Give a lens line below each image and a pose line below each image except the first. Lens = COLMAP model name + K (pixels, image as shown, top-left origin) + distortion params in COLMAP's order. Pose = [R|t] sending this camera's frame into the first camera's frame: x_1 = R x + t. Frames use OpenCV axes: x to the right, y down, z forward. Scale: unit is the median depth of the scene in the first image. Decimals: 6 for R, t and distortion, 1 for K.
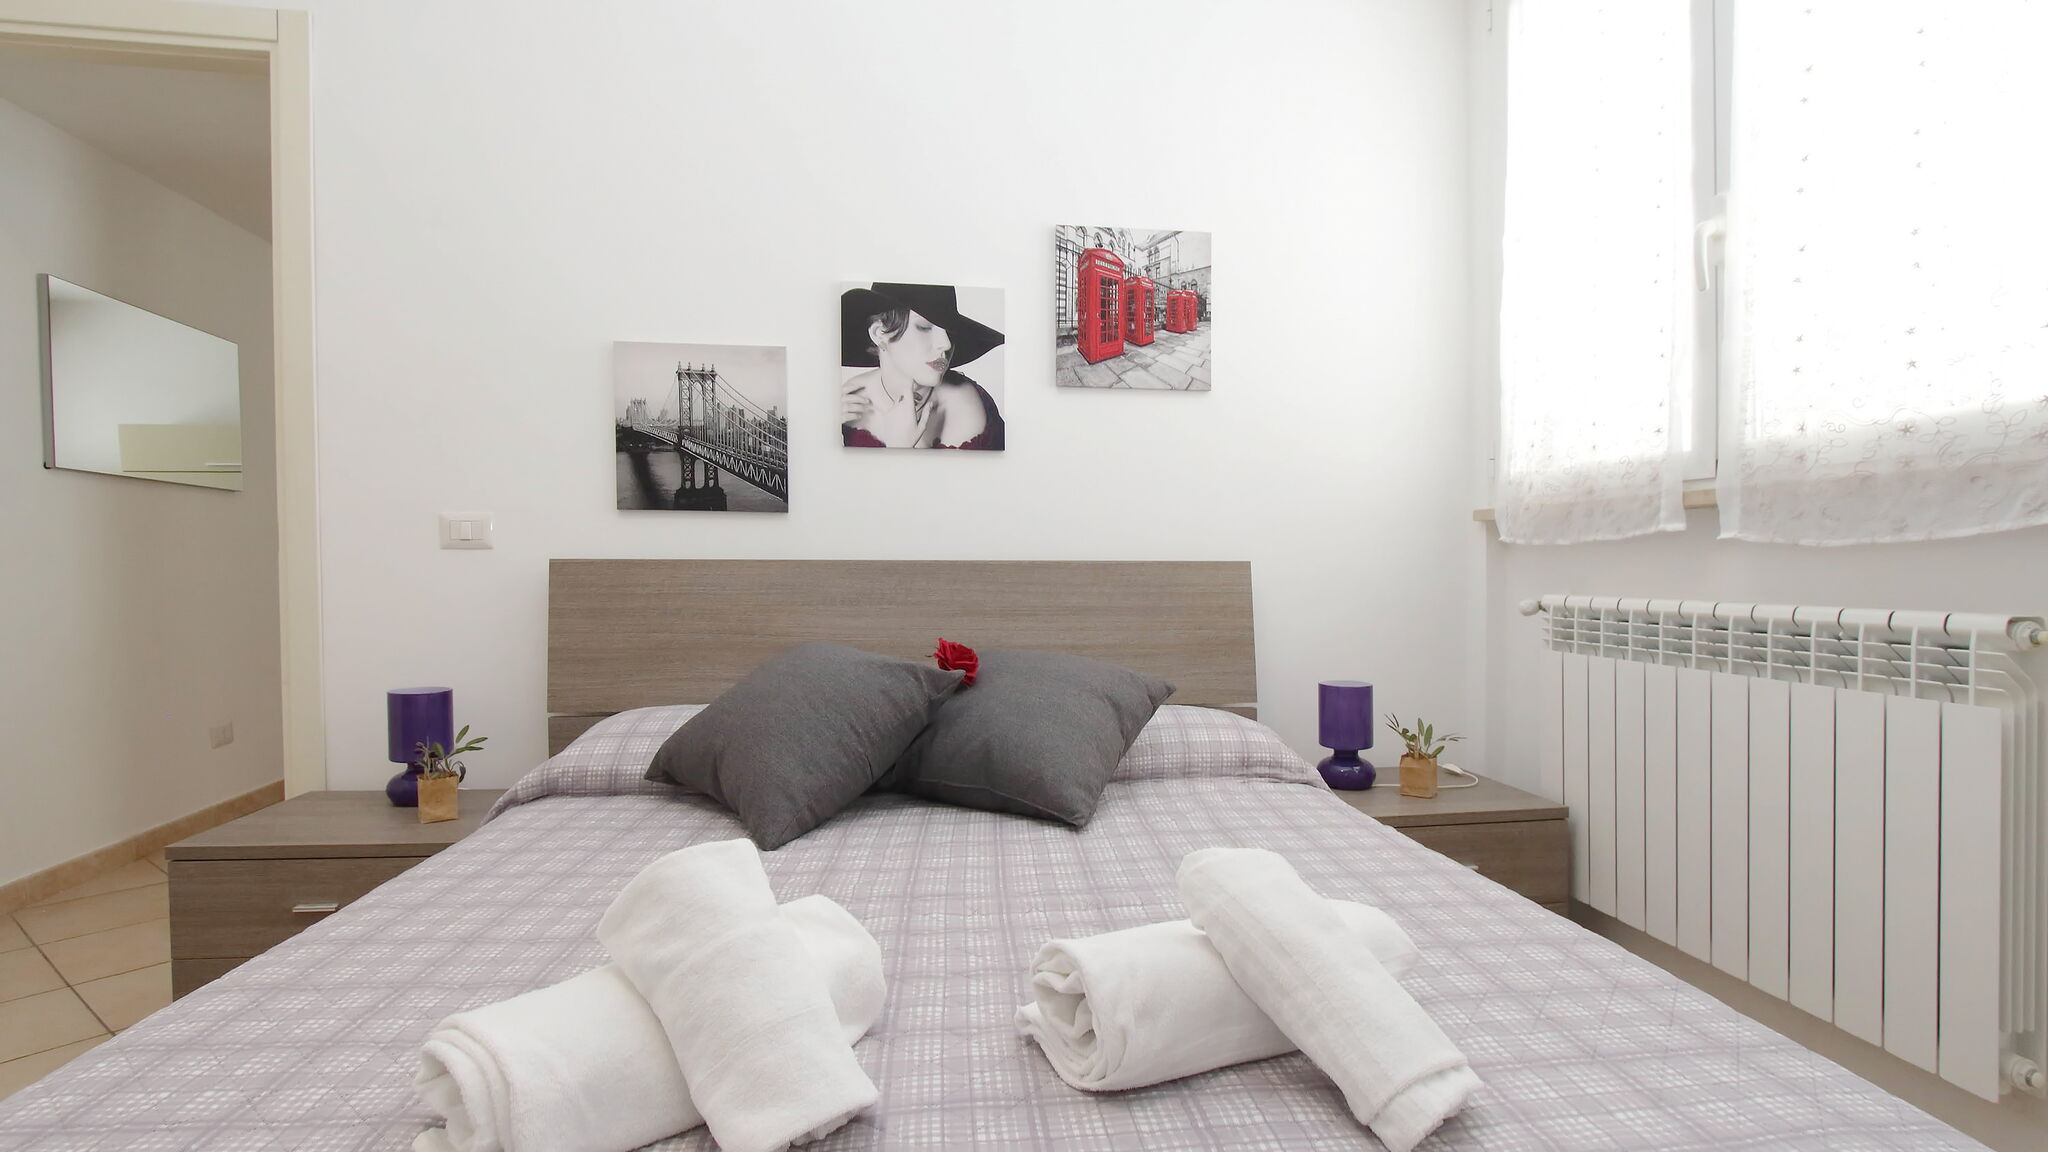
lens RADIAL K [[986.0, 0, 1024.0], [0, 986.0, 576.0], [0, 0, 1]] dist [-0.043447, 0.000156]
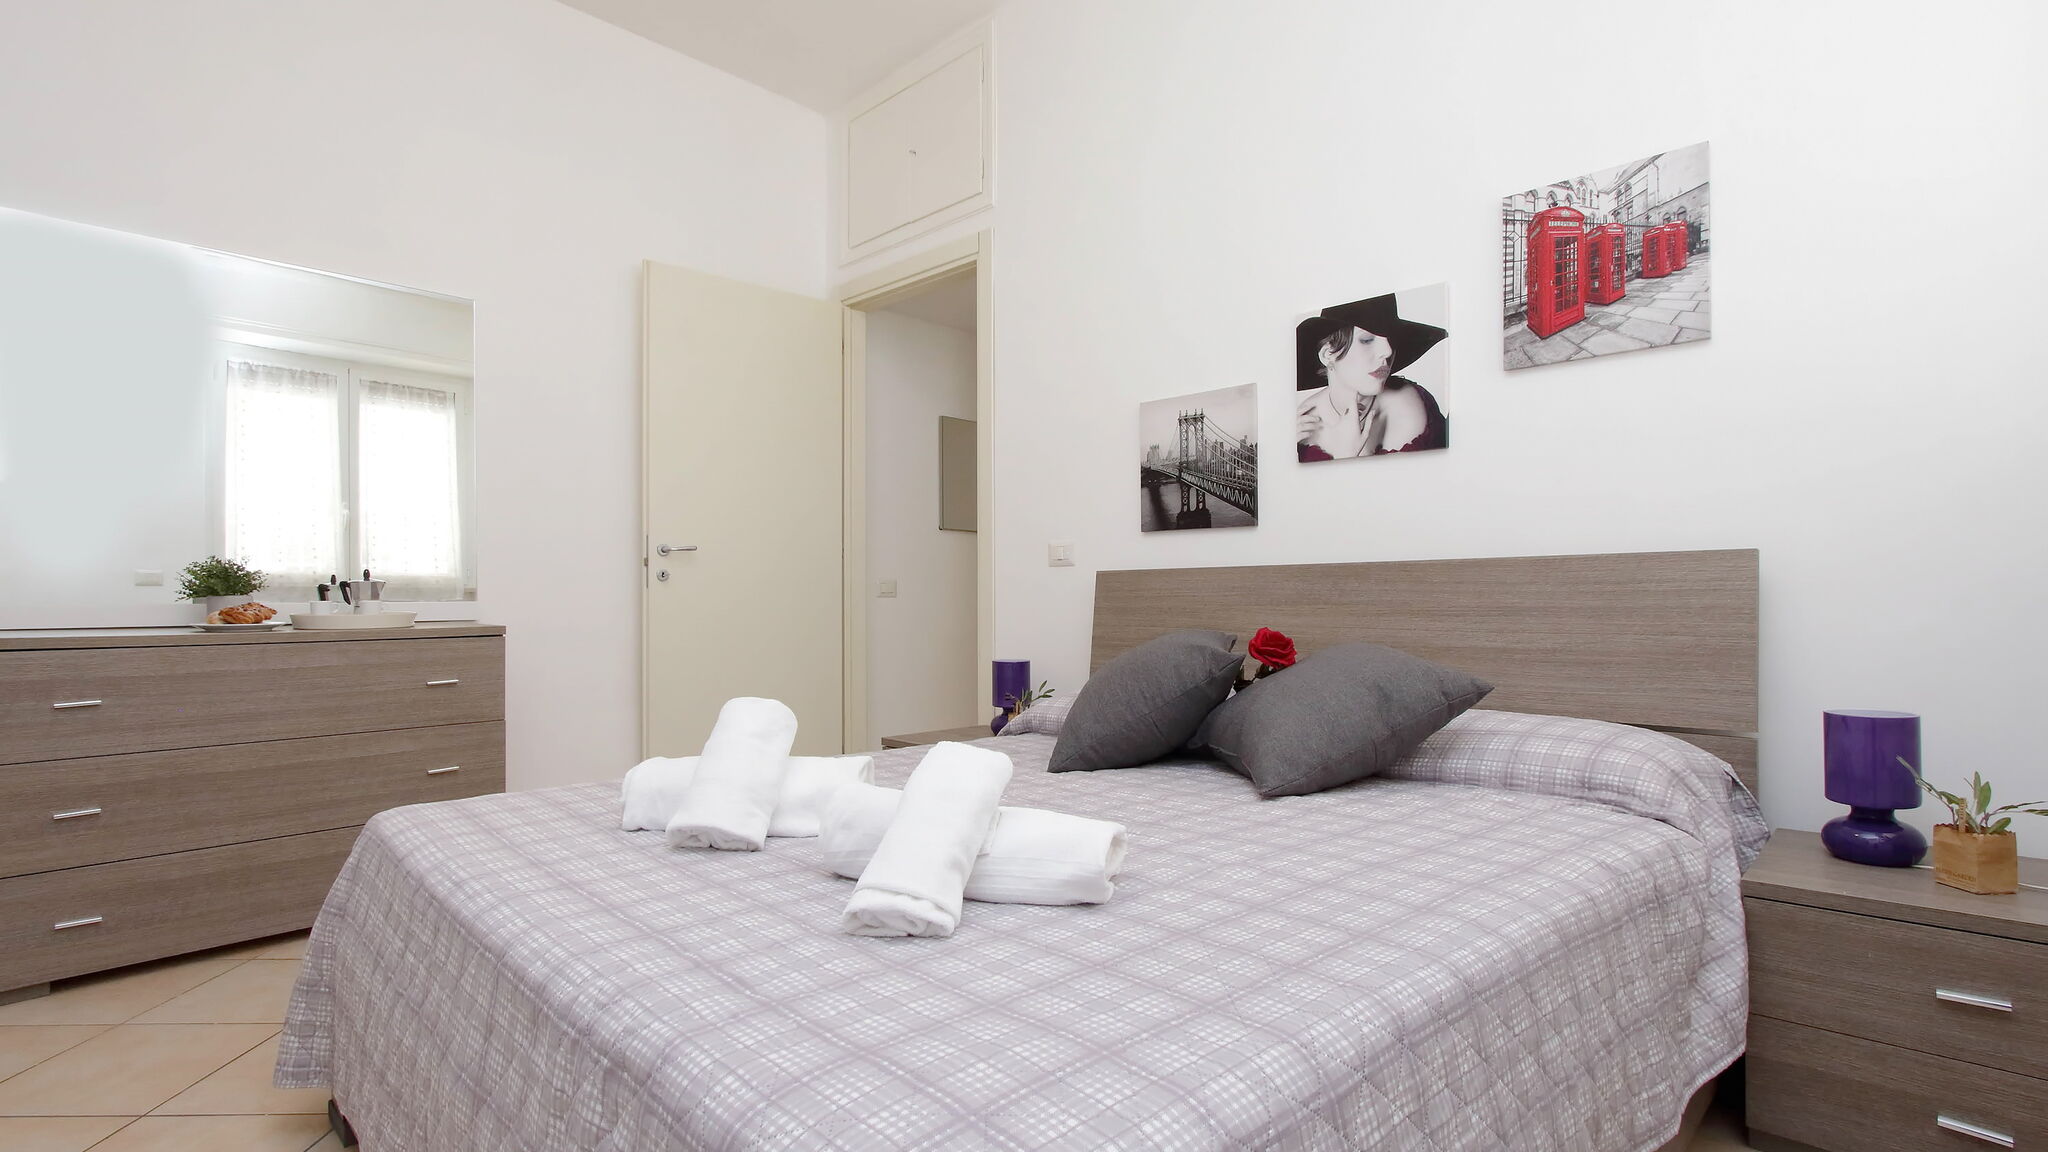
lens RADIAL K [[973.2, 0, 1023.0], [0, 973.2, 586.9], [0, 0, 1]] dist [-0.016431, 0.000875]
pose [[0.605959, -0.017742, -0.795298, 0.491863], [0.000005, 0.999751, -0.022300, 0.032349], [0.795496, 0.013509, 0.605808, 0.088625]]
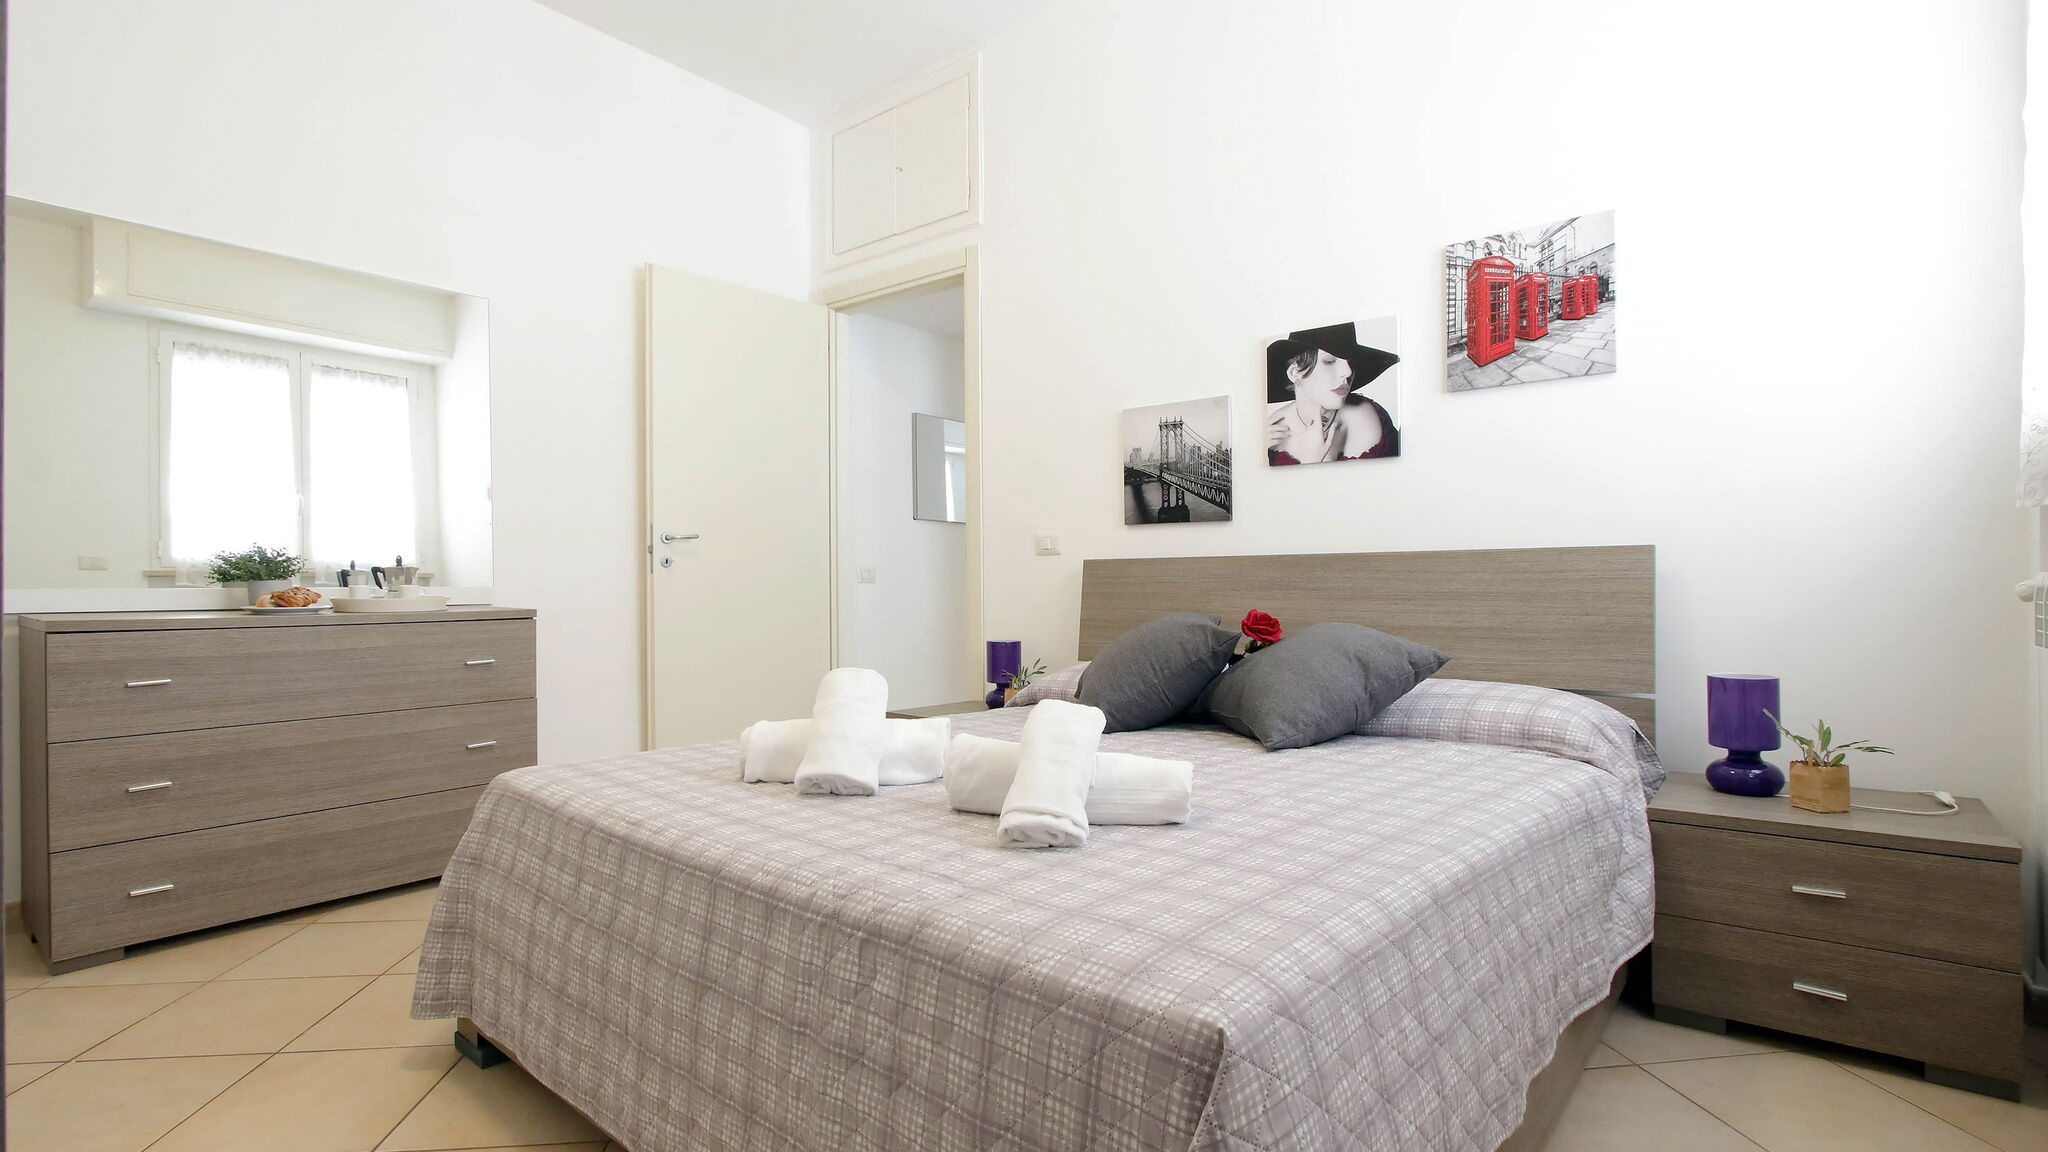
lens RADIAL K [[965.7, 0, 1016.5], [0, 965.7, 567.6], [0, 0, 1]] dist [-0.016196, 0.000244]
pose [[0.669723, -0.020333, -0.742332, 0.514566], [-0.000770, 0.999606, -0.028074, 0.034055], [0.742610, 0.019373, 0.669444, -0.074042]]
